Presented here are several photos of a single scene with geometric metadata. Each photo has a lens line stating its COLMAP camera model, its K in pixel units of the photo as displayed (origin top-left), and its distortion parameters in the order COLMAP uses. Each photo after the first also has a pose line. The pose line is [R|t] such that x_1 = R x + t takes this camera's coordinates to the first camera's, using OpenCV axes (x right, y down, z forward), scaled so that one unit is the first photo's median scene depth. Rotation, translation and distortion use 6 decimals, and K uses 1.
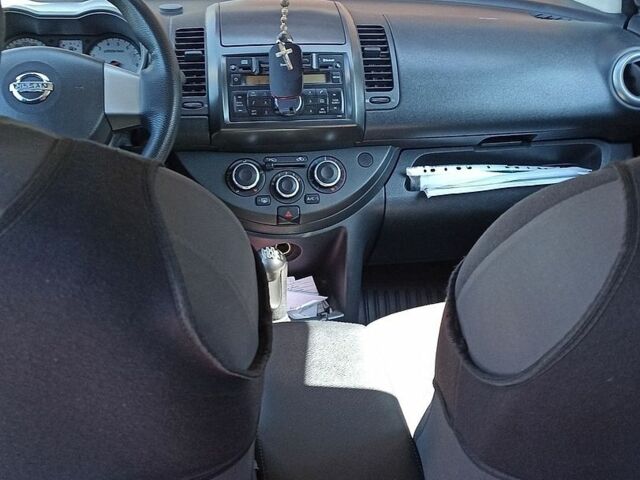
lens RADIAL K [[891.0, 0, 320.0], [0, 891.0, 240.0], [0, 0, 1]] dist [0.106539, -0.140647]
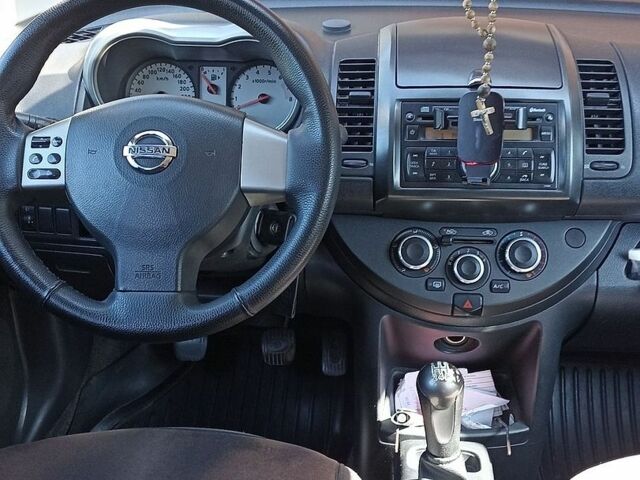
lens RADIAL K [[891.0, 0, 320.0], [0, 891.0, 240.0], [0, 0, 1]] dist [0.106539, -0.140647]
pose [[0.983450, 0.069424, -0.167352, -0.035821], [-0.063073, 0.997083, 0.042977, -0.111421], [0.169847, -0.031710, 0.984960, 0.219382]]
